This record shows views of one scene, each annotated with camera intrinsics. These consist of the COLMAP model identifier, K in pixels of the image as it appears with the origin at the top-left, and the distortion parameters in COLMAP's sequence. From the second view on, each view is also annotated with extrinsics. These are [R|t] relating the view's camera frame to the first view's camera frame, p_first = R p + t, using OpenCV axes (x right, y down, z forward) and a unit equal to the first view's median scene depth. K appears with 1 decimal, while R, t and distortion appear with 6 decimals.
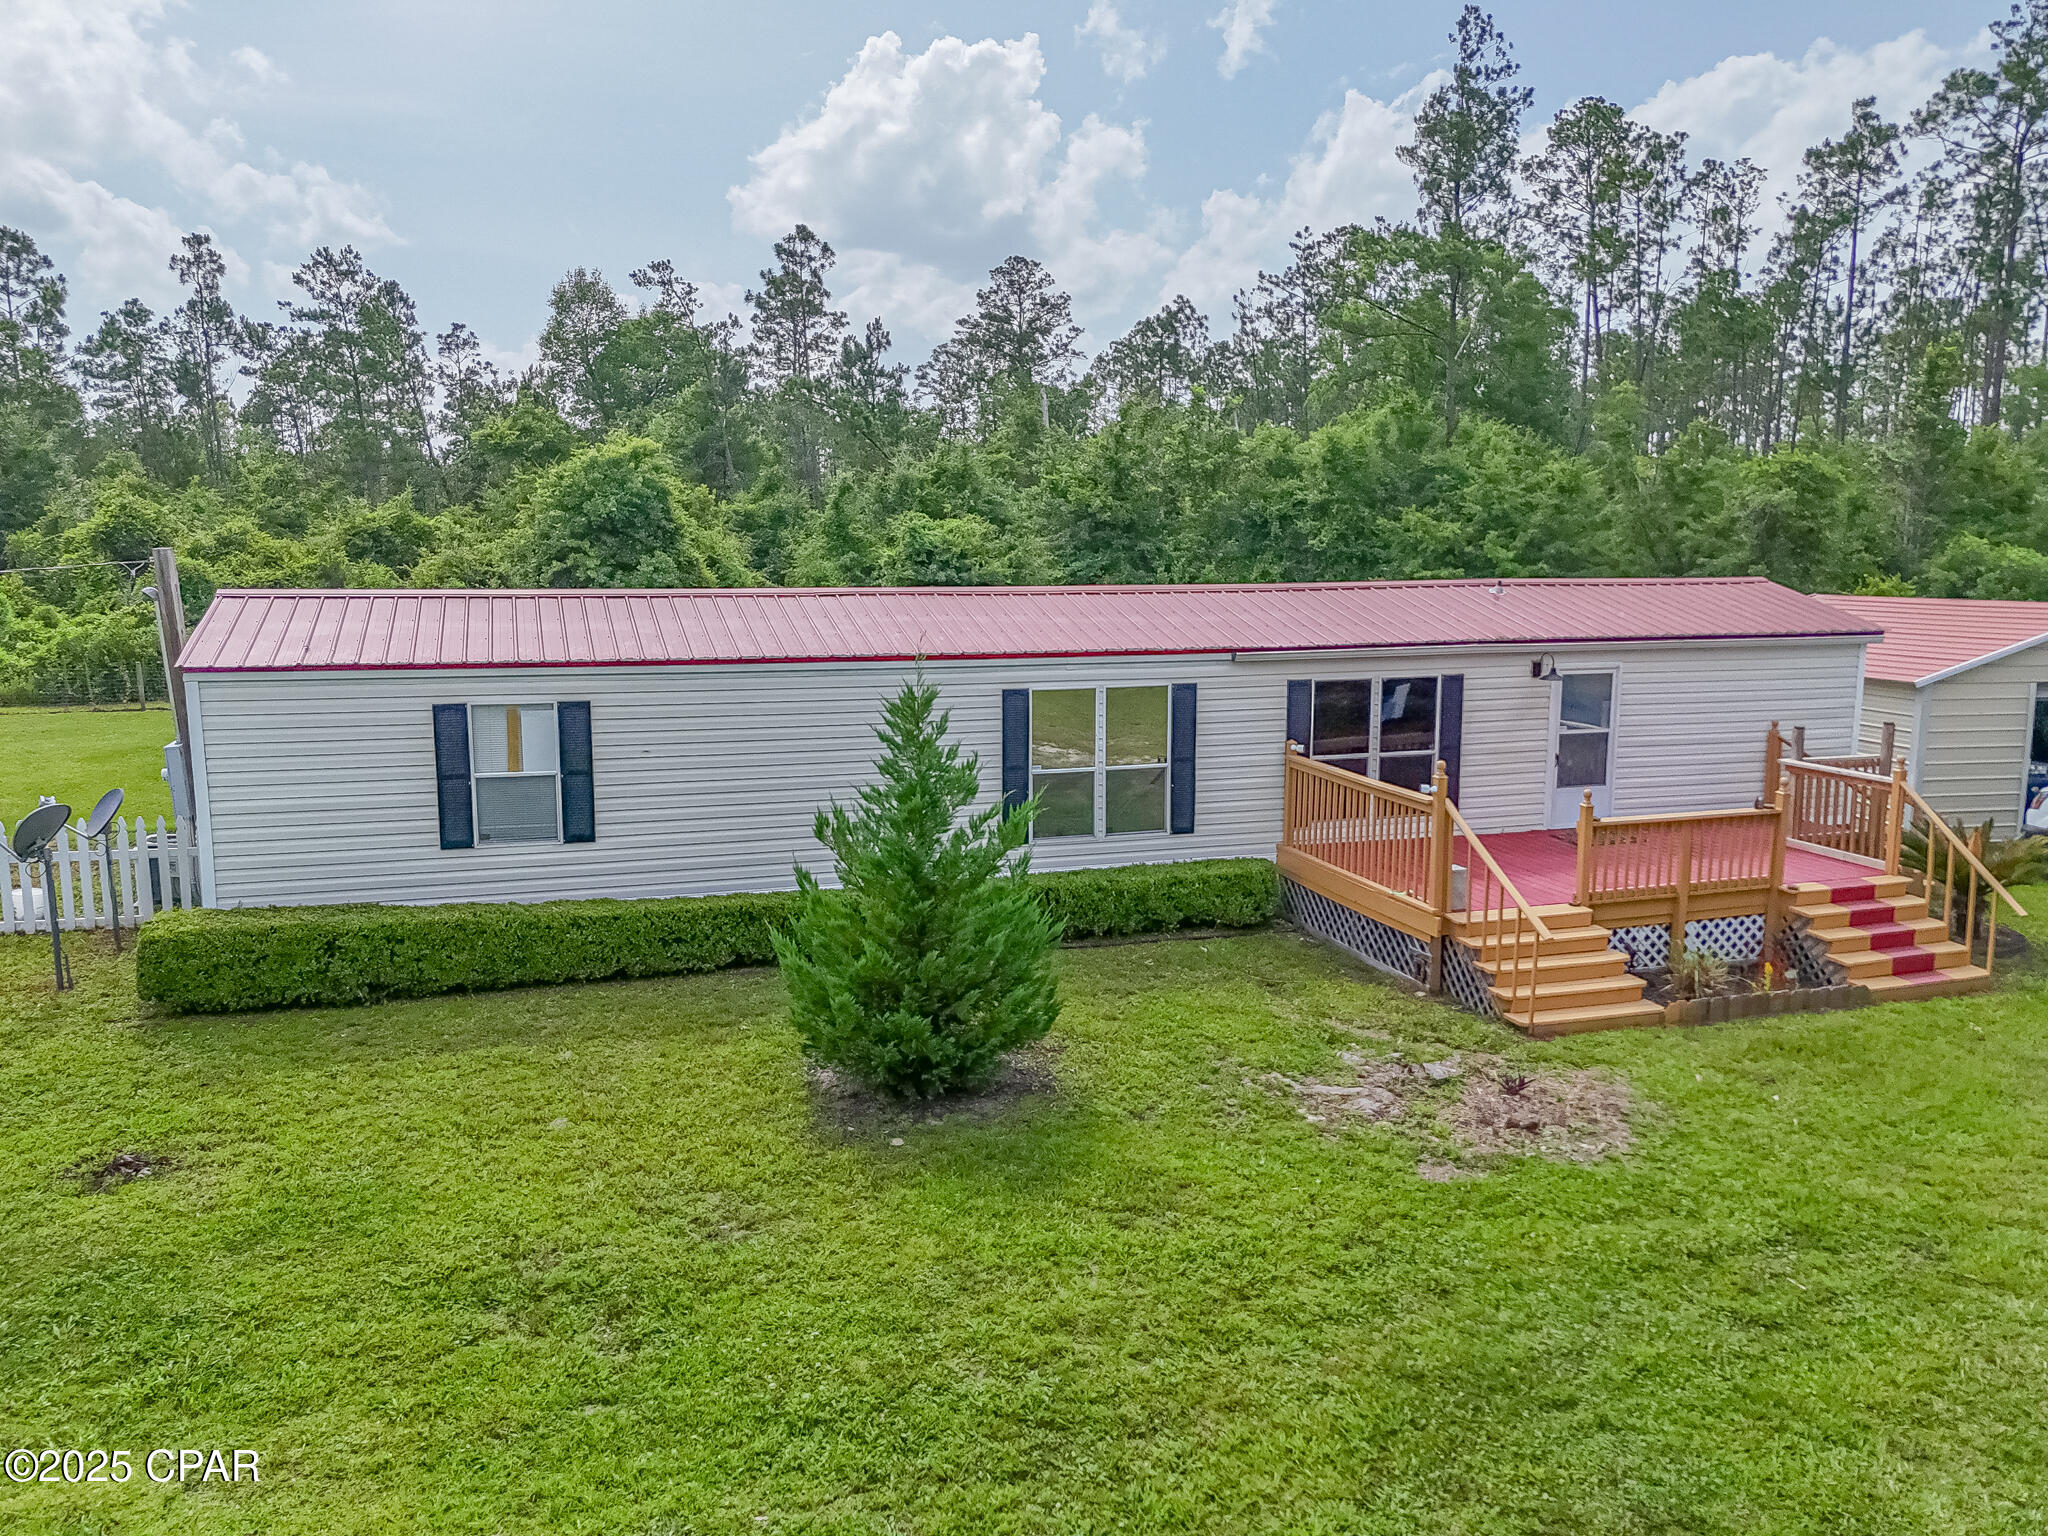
lens RADIAL K [[1523.1, 0, 1027.7], [0, 1523.1, 768.8], [0, 0, 1]] dist [0.063904, -0.056713]
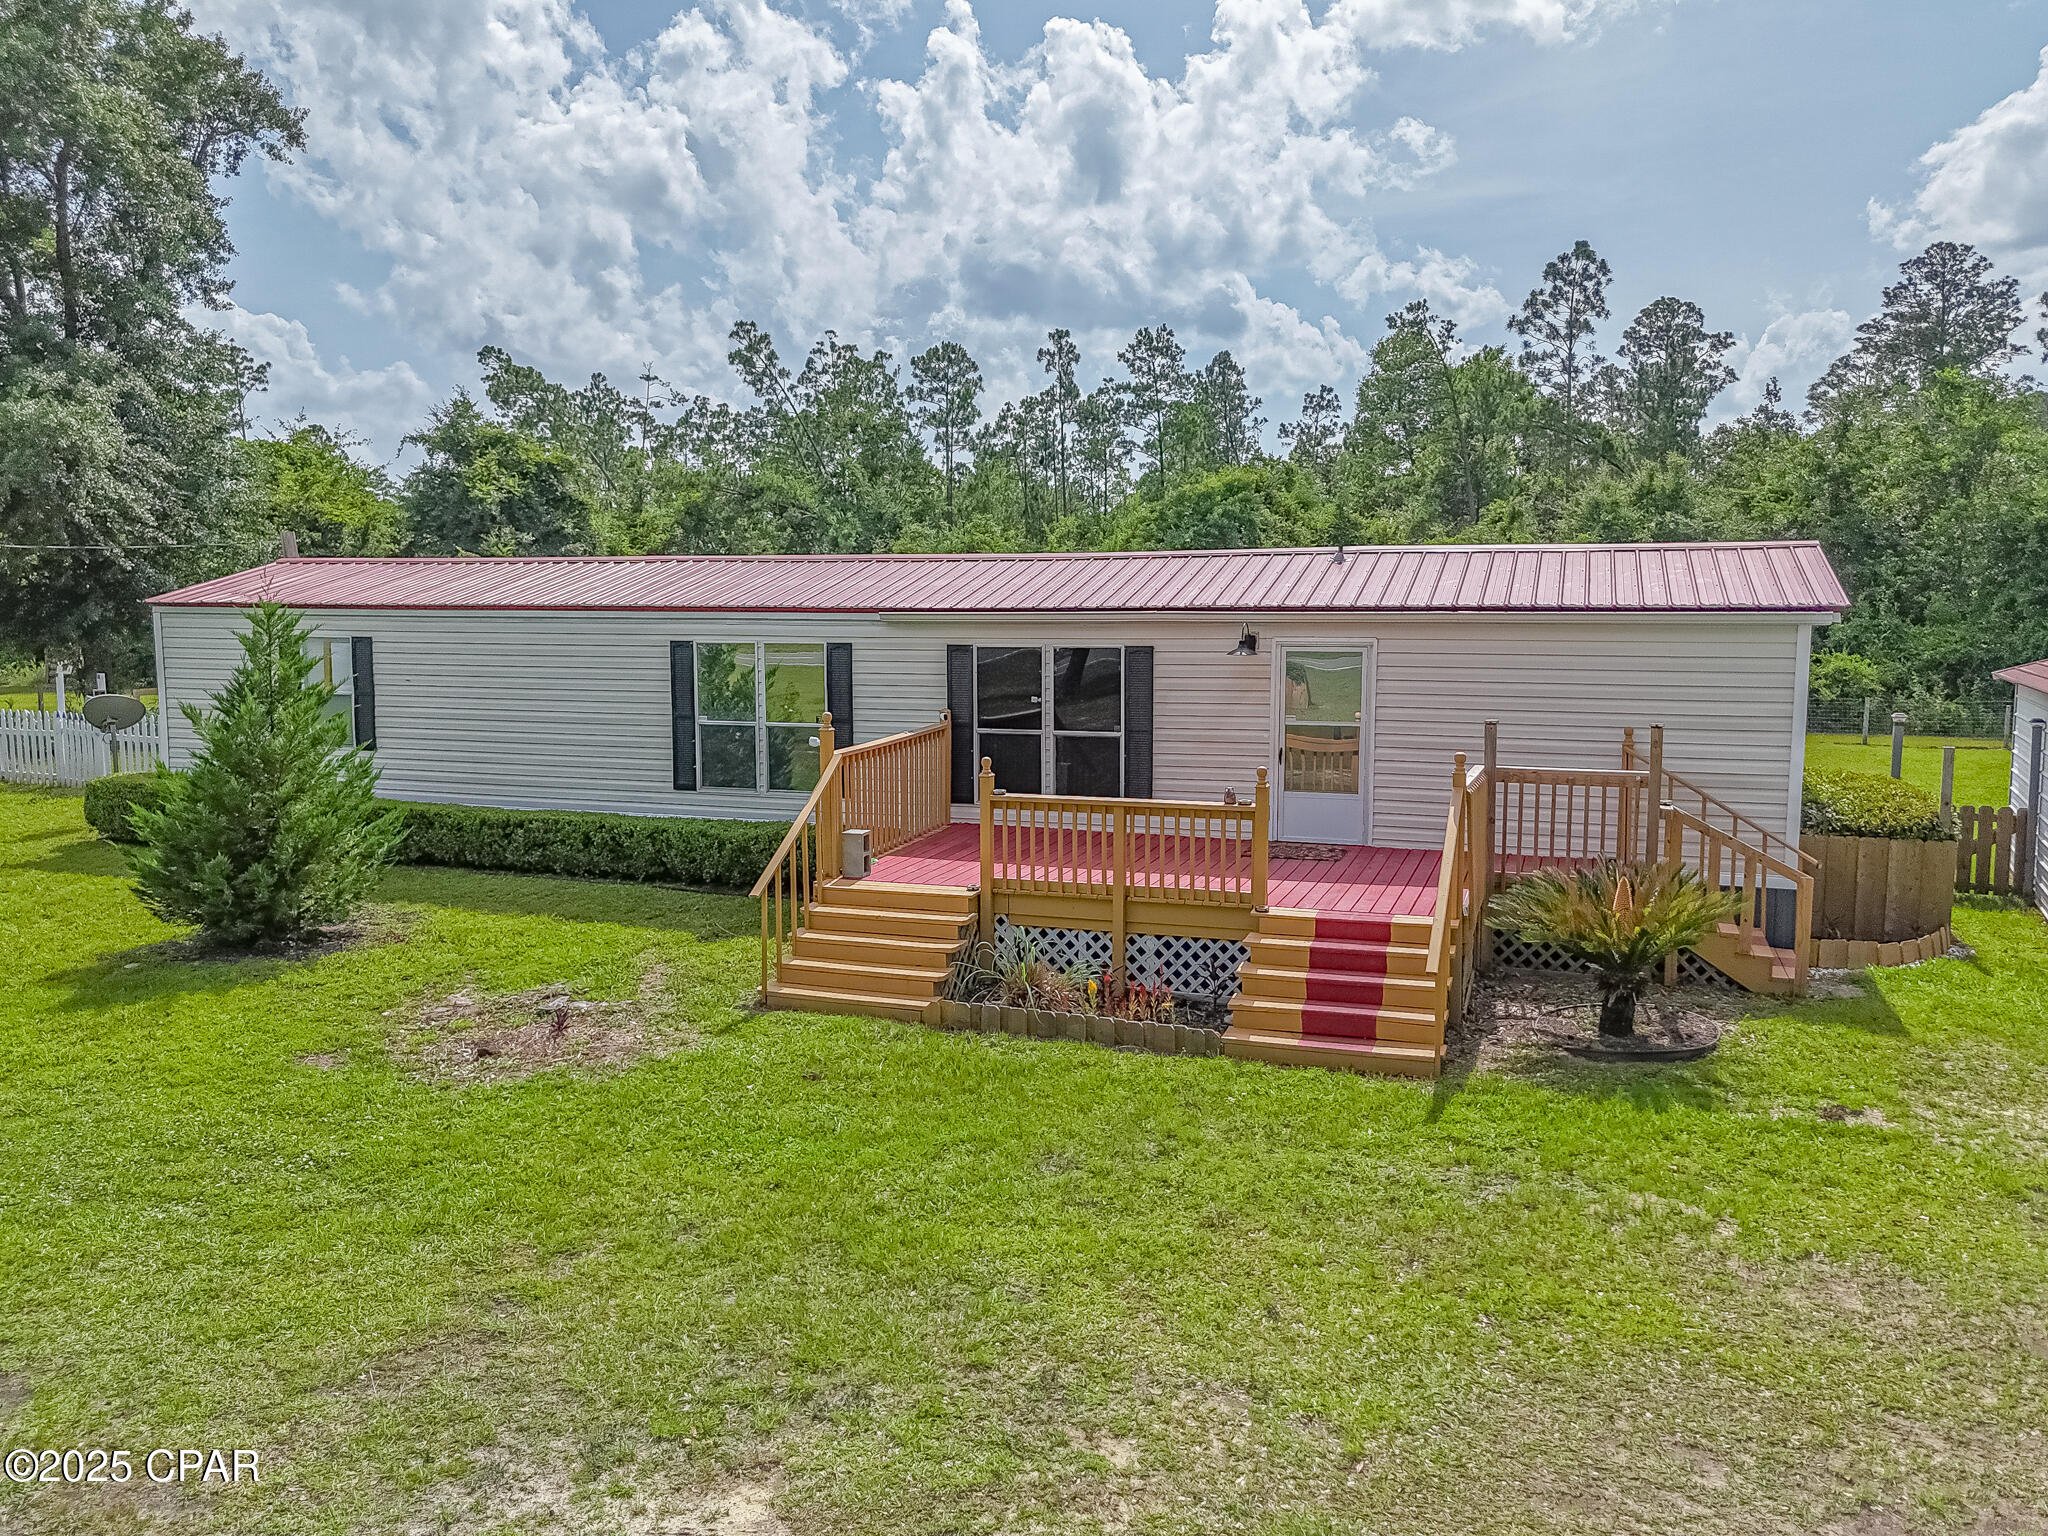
lens RADIAL K [[1523.1, 0, 1023.4], [0, 1523.1, 765.8], [0, 0, 1]] dist [0.063904, -0.056713]
pose [[0.790631, 0.065310, -0.608799, 0.614779], [-0.090633, 0.995825, -0.010873, 0.017629], [0.605547, 0.063774, 0.793250, 0.225702]]
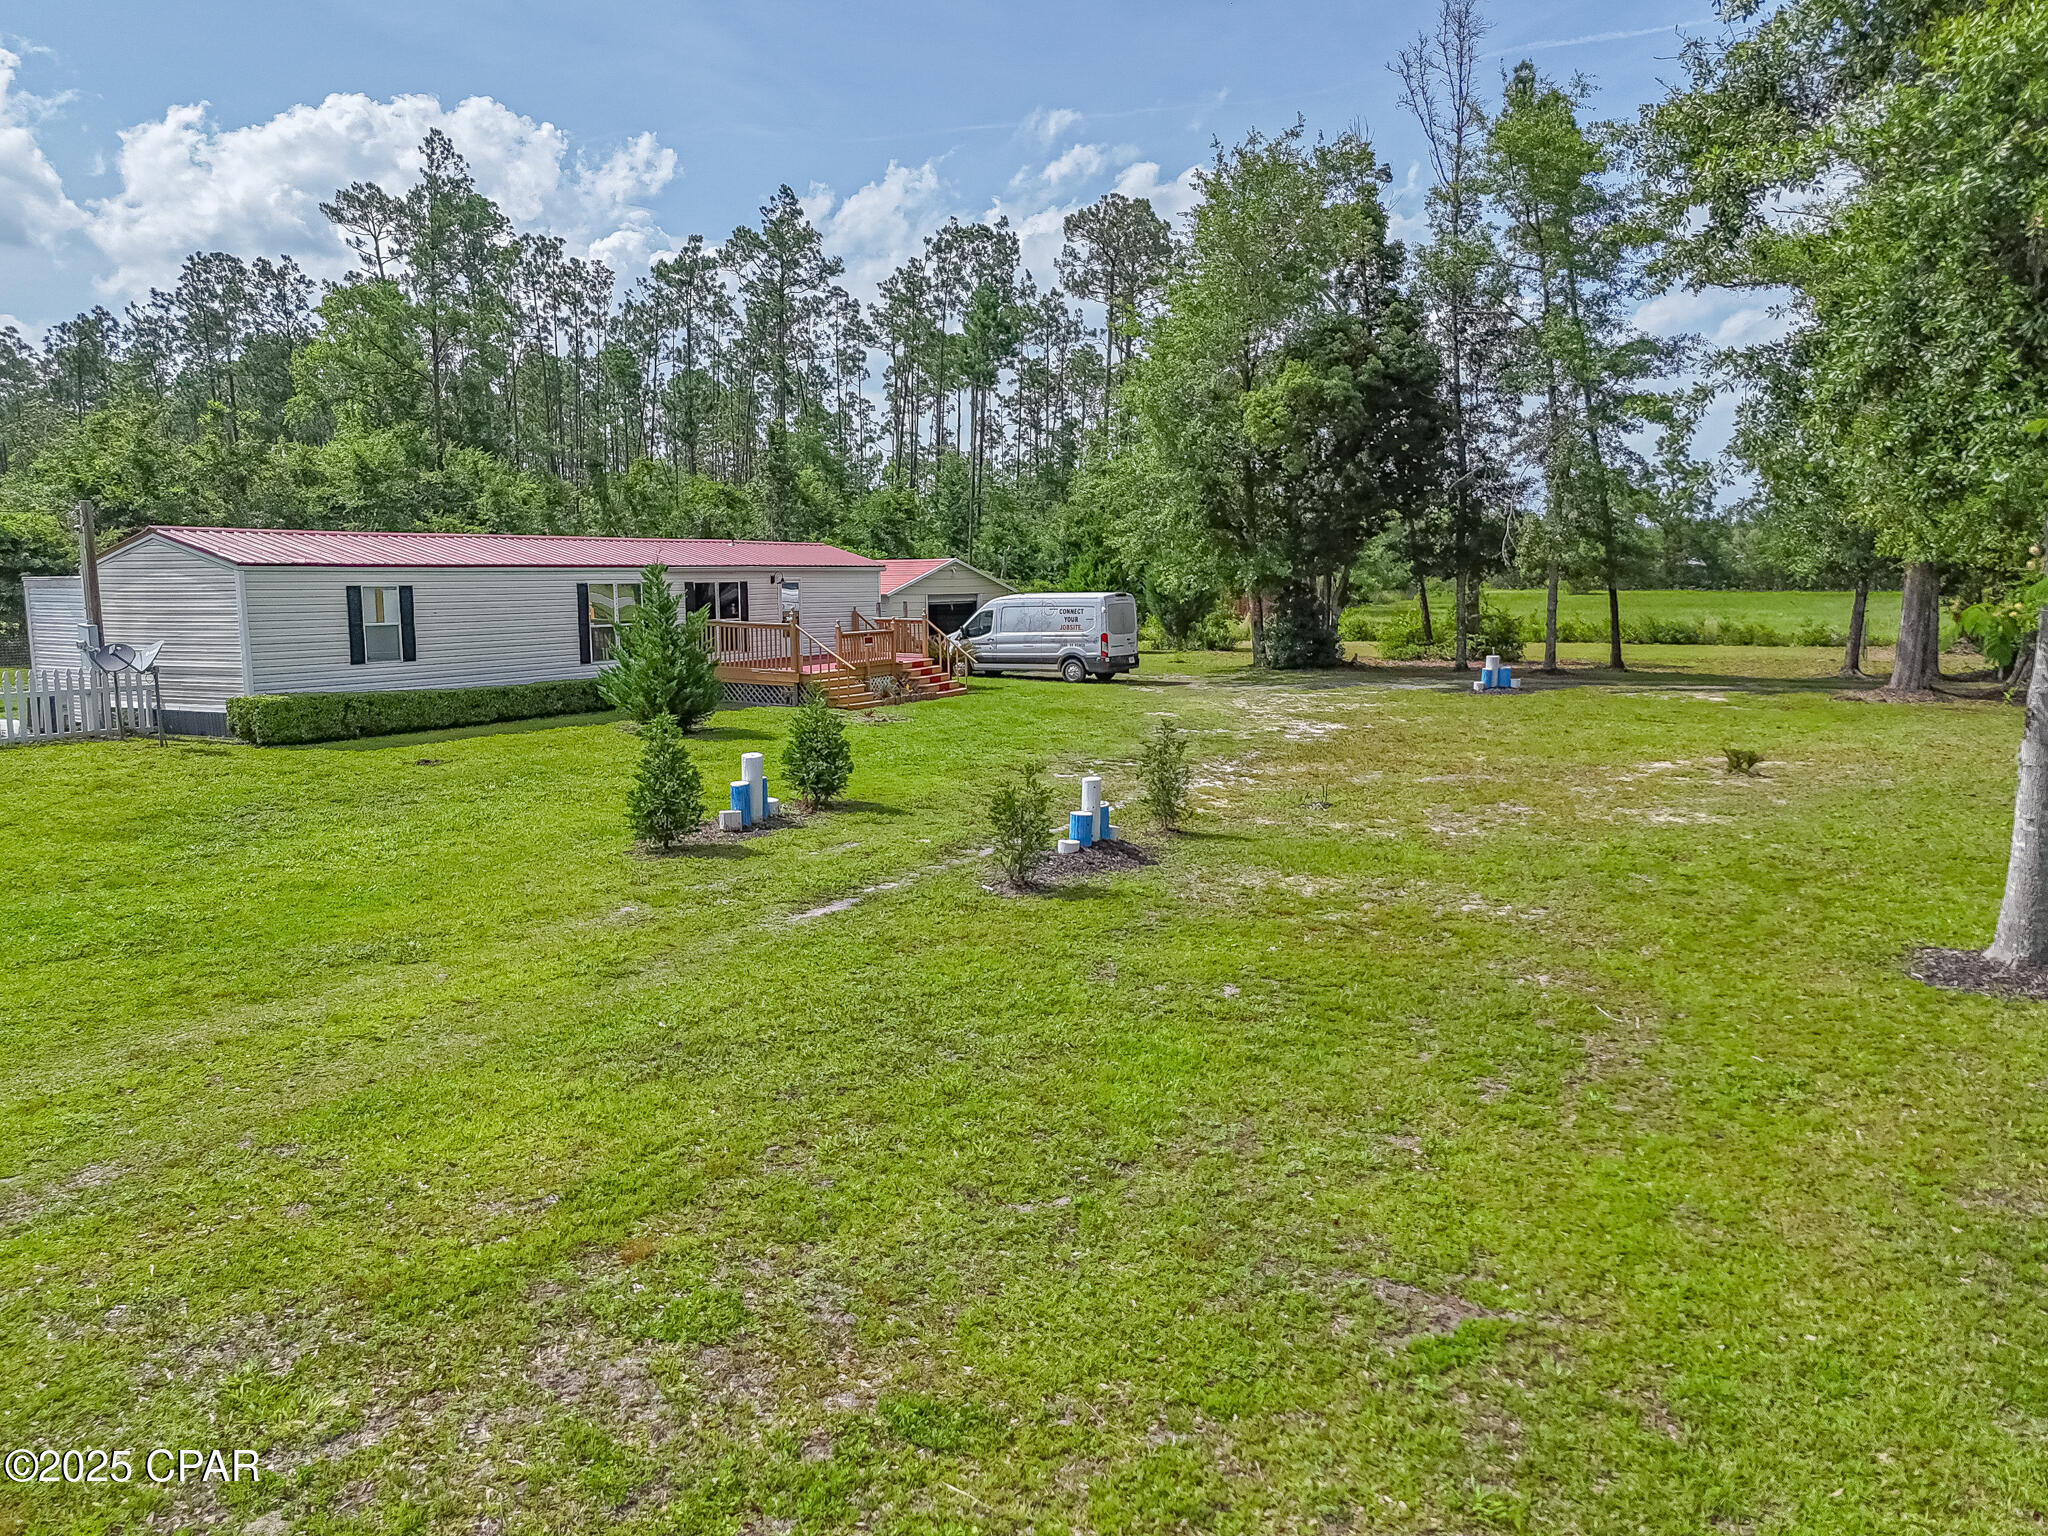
lens RADIAL K [[1523.1, 0, 1017.4], [0, 1523.1, 755.0], [0, 0, 1]] dist [0.063904, -0.056713]
pose [[0.722483, -0.086973, 0.685896, -0.727276], [0.104251, 0.994418, 0.016282, 0.144157], [-0.683483, 0.059742, 0.727517, -0.606613]]
